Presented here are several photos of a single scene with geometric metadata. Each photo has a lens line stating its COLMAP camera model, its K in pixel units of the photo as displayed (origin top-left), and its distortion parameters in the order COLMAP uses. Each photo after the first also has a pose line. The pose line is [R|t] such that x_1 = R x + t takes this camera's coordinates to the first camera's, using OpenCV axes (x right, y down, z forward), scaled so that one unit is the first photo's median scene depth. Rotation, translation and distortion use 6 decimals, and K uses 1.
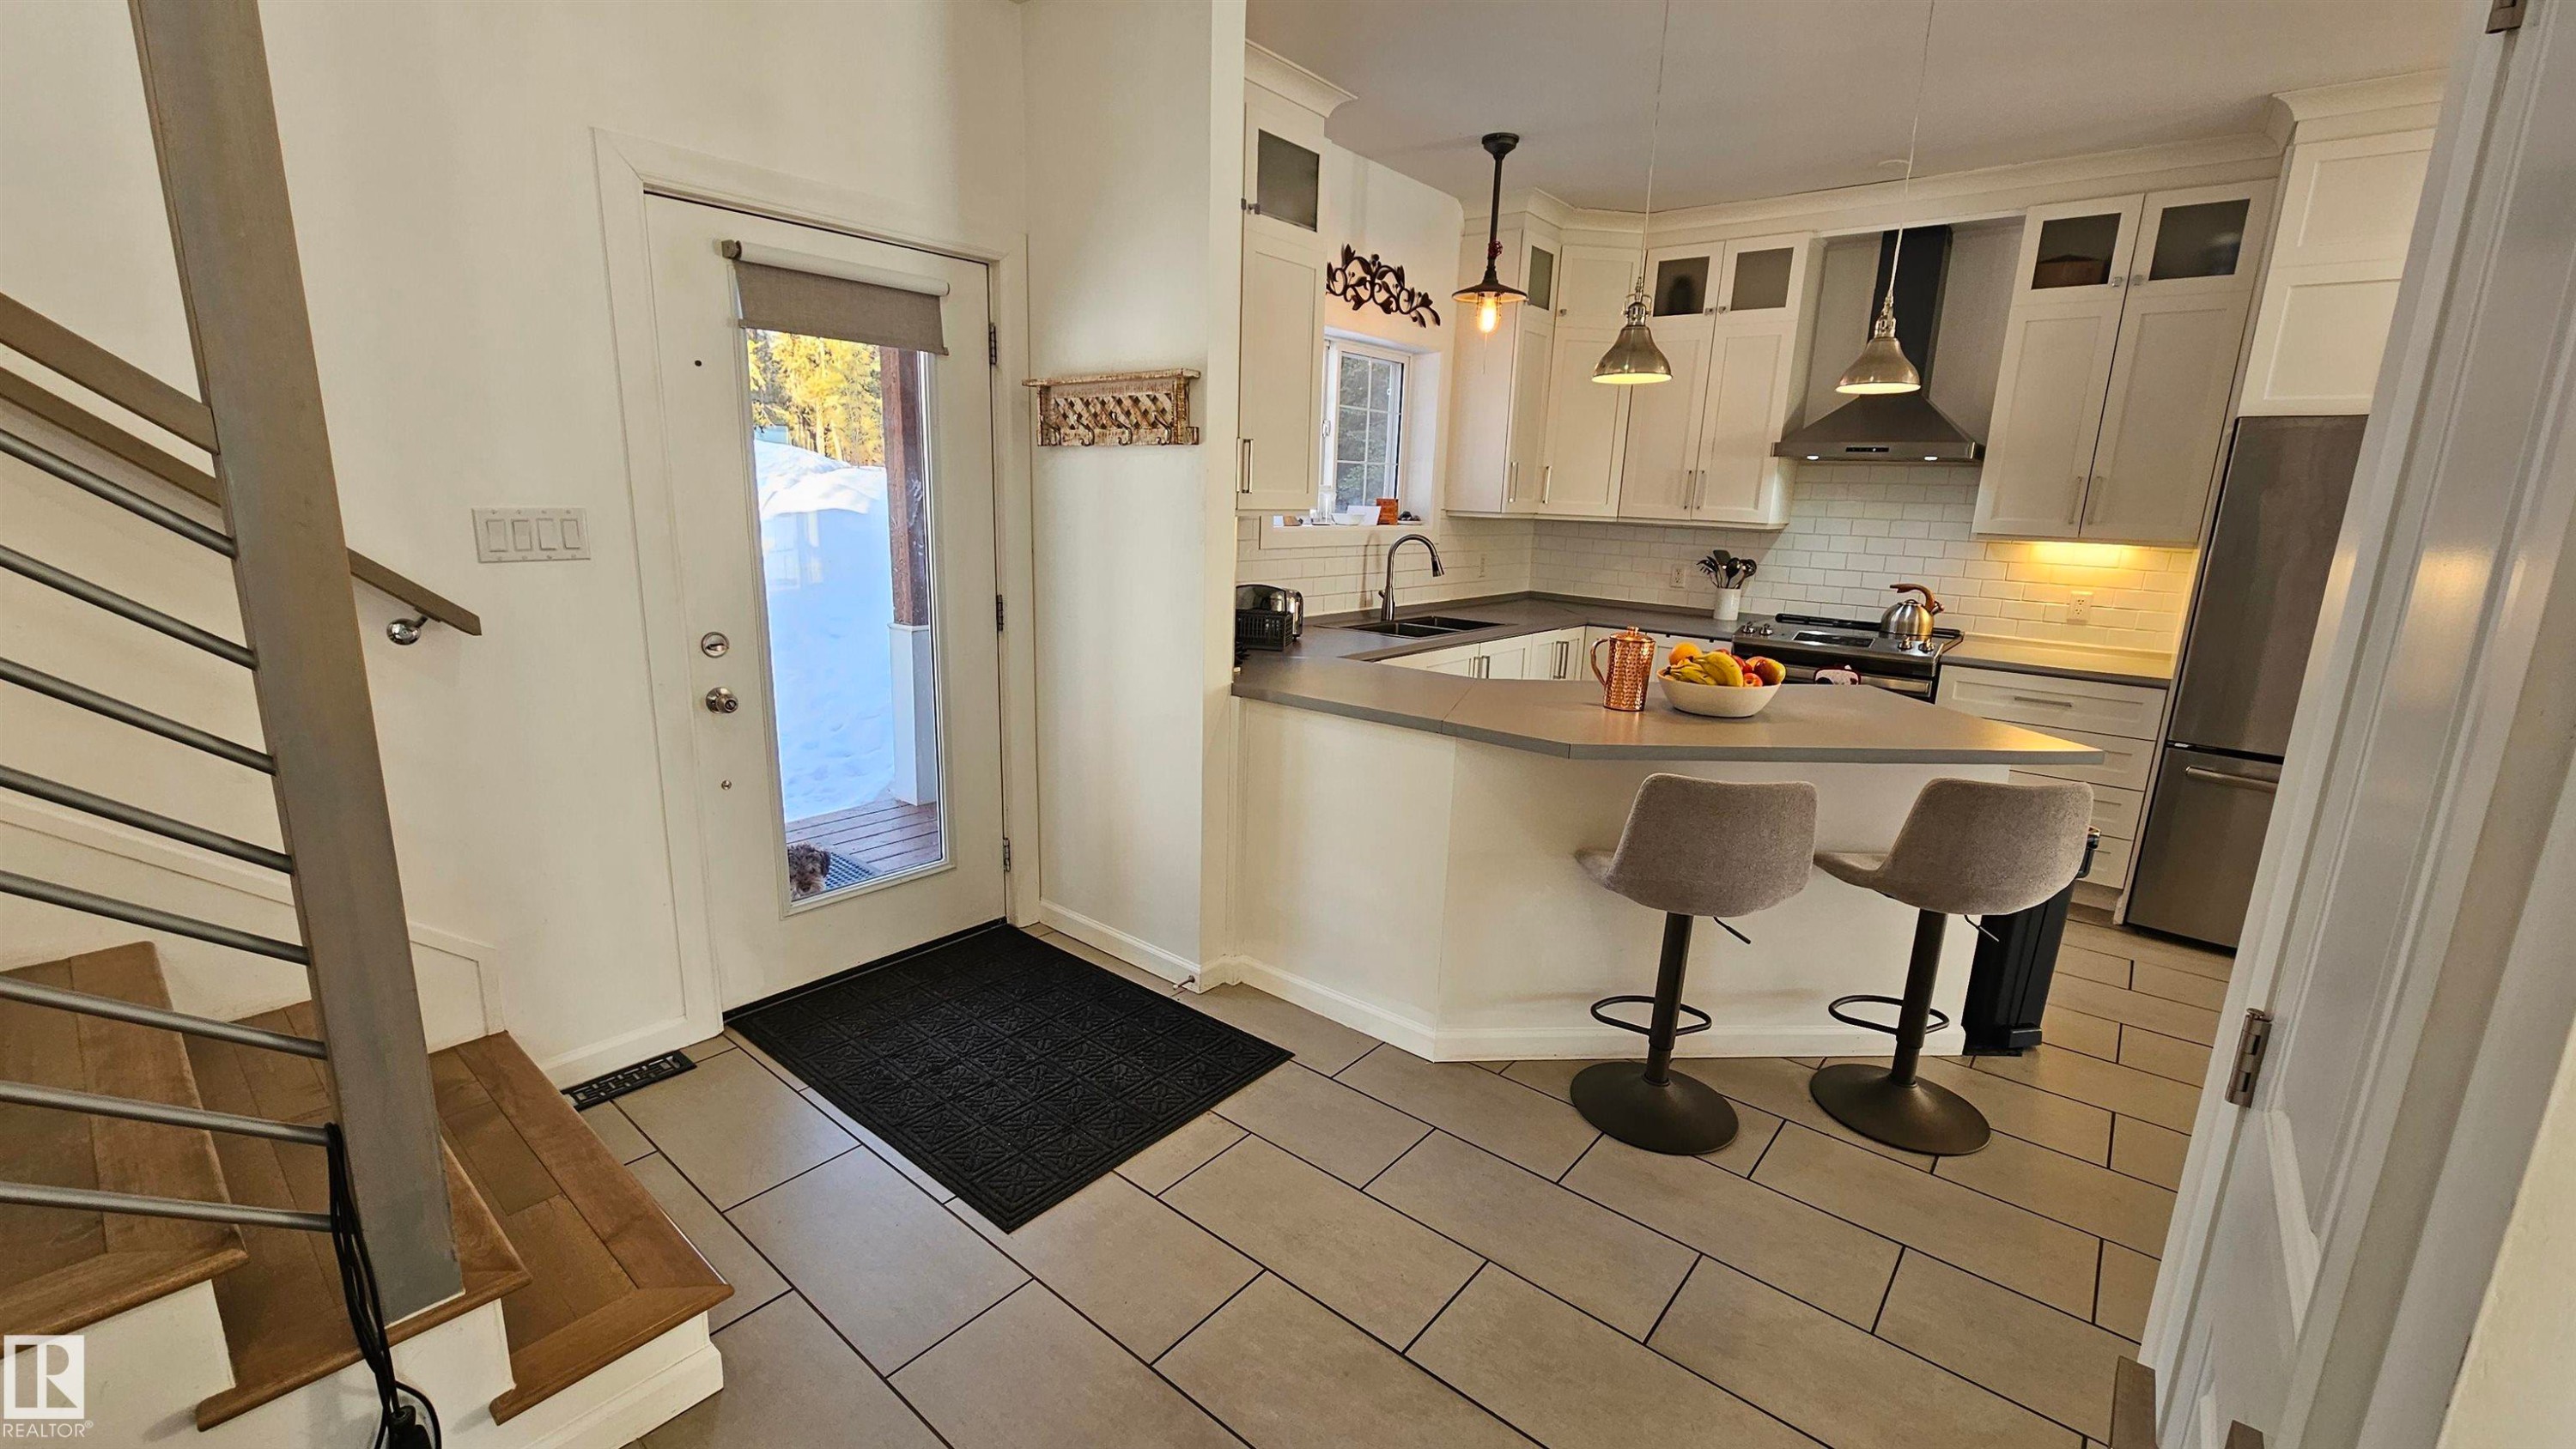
lens RADIAL K [[1039.9, 0, 1288.0], [0, 1039.9, 724.5], [0, 0, 1]] dist [-0.000330, -0.000018]
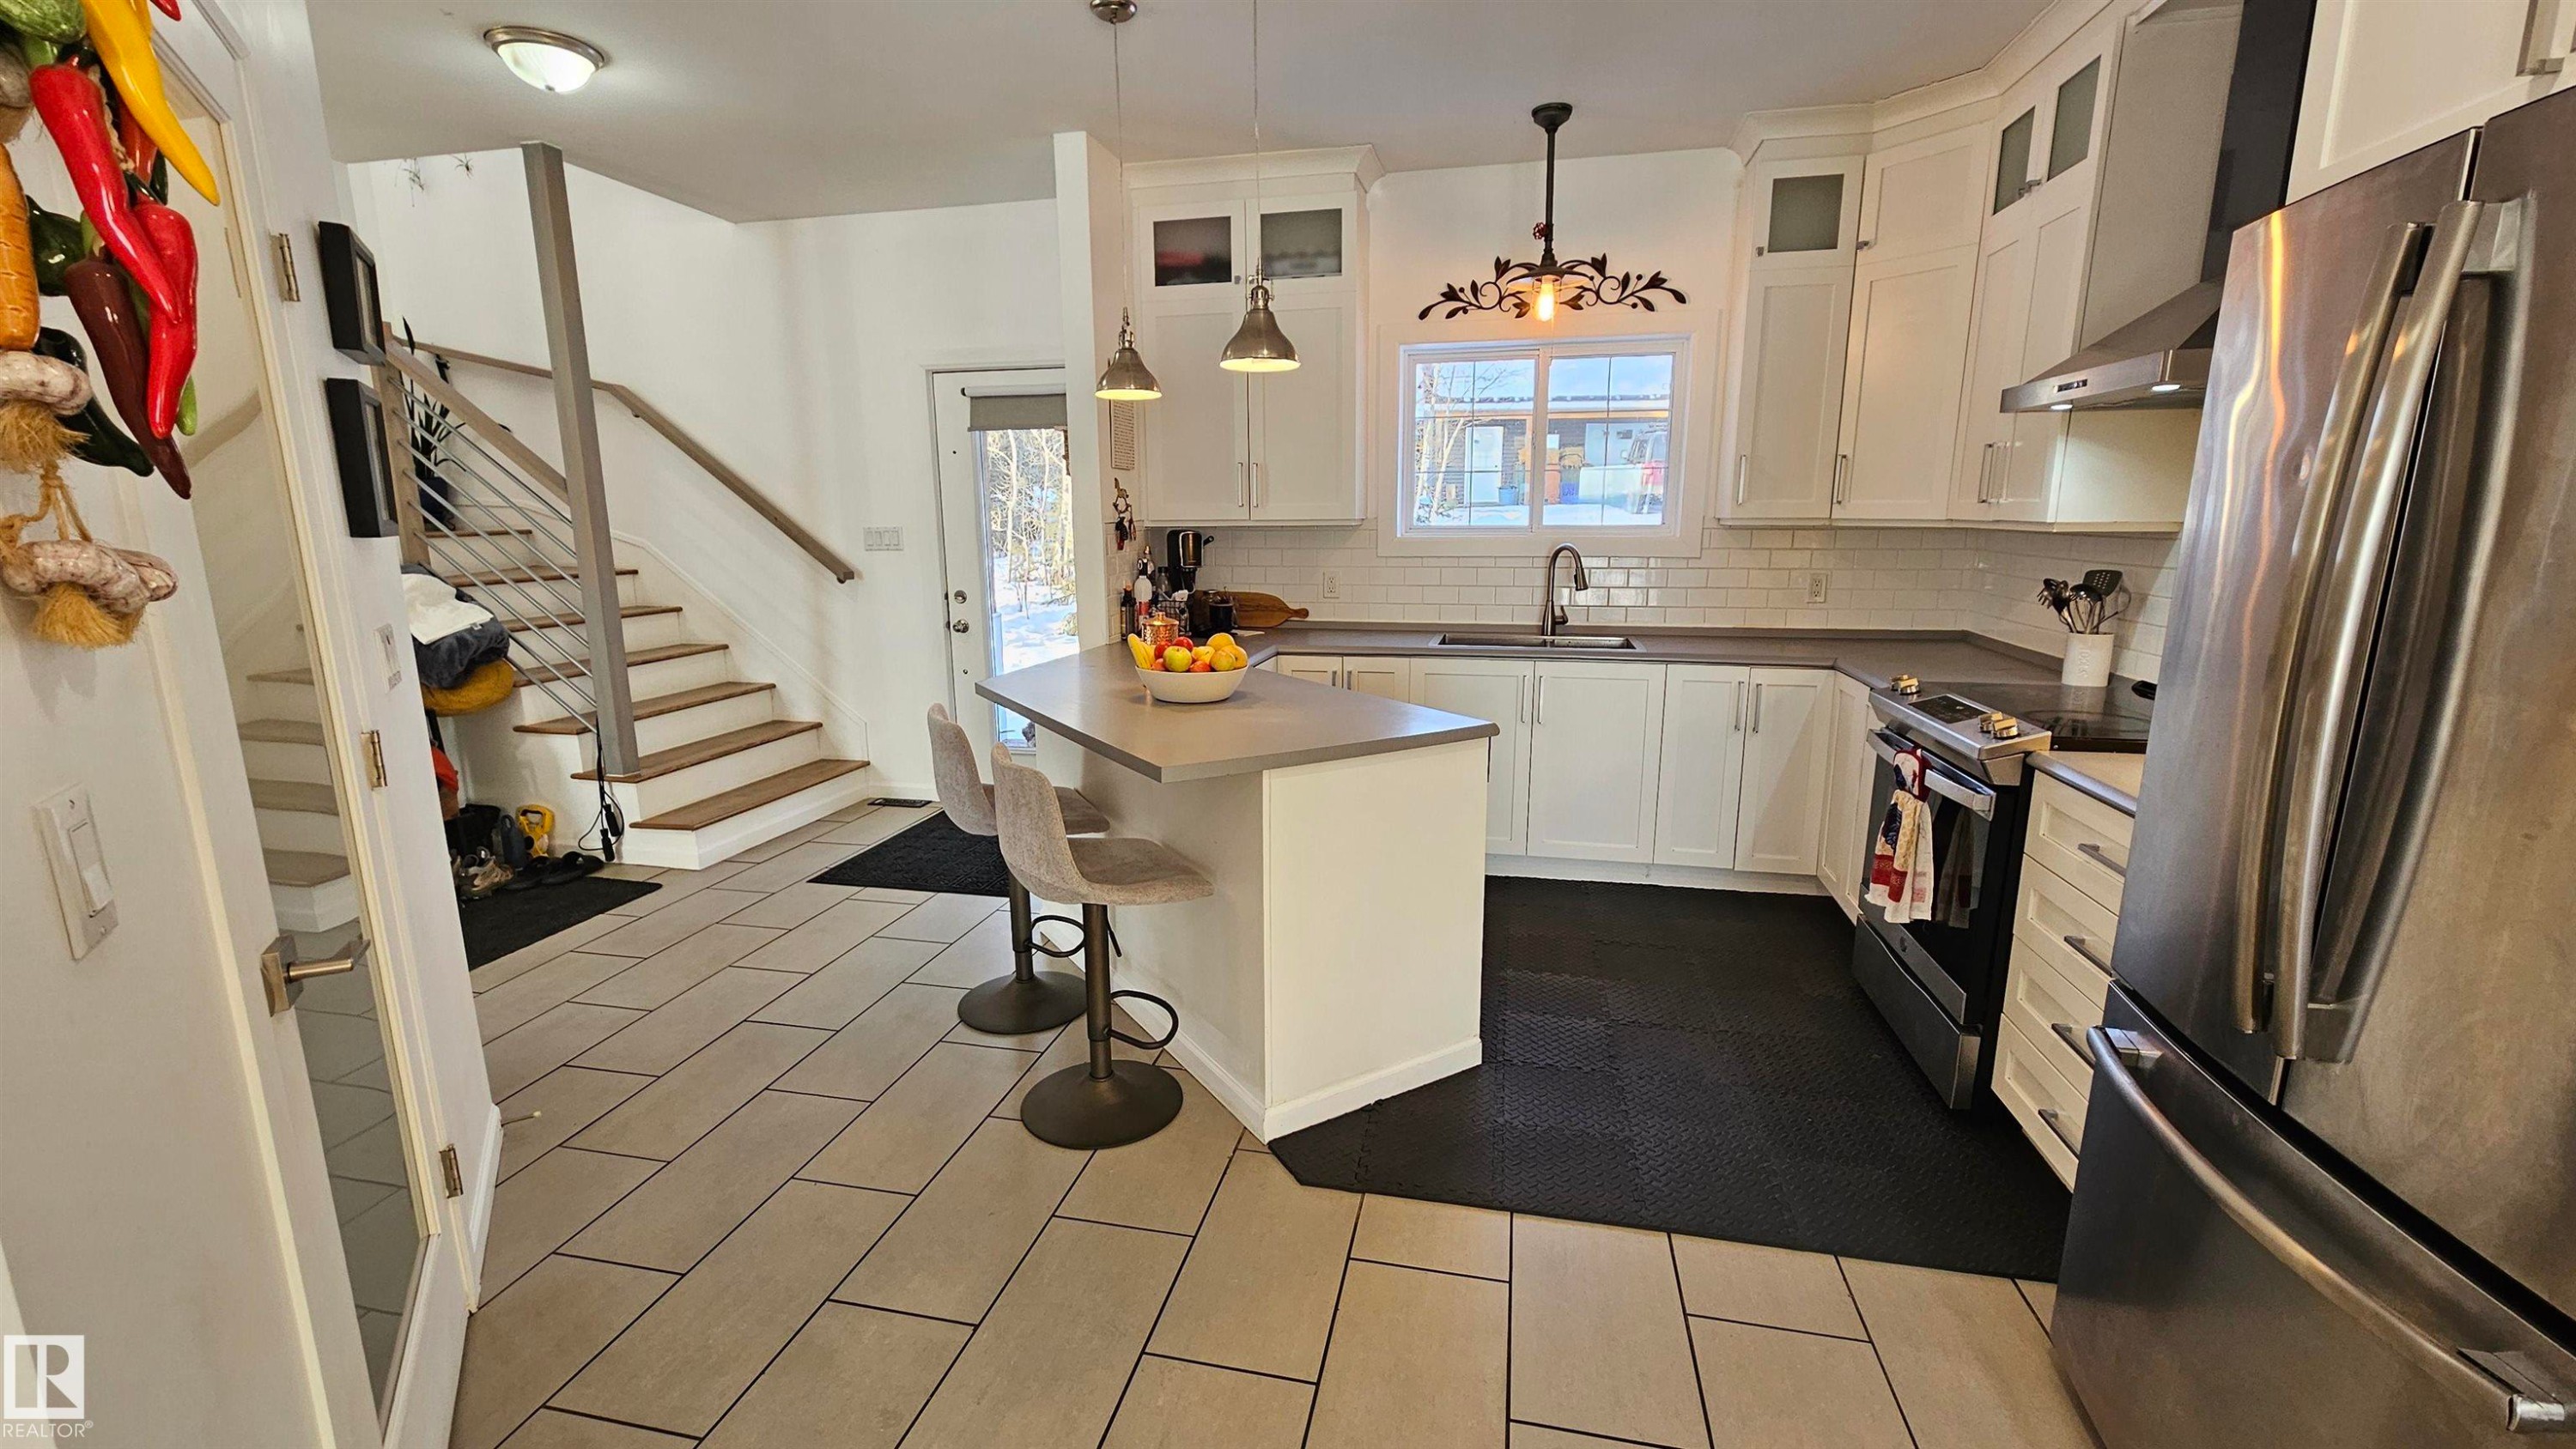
lens RADIAL K [[1060.6, 0, 1288.0], [0, 1060.6, 724.5], [0, 0, 1]] dist [-0.012873, -0.000040]
pose [[0.456715, 0.137789, -0.878878, 0.976667], [-0.174738, 0.982582, 0.063244, -0.049218], [0.872283, 0.124688, 0.472836, 0.418354]]
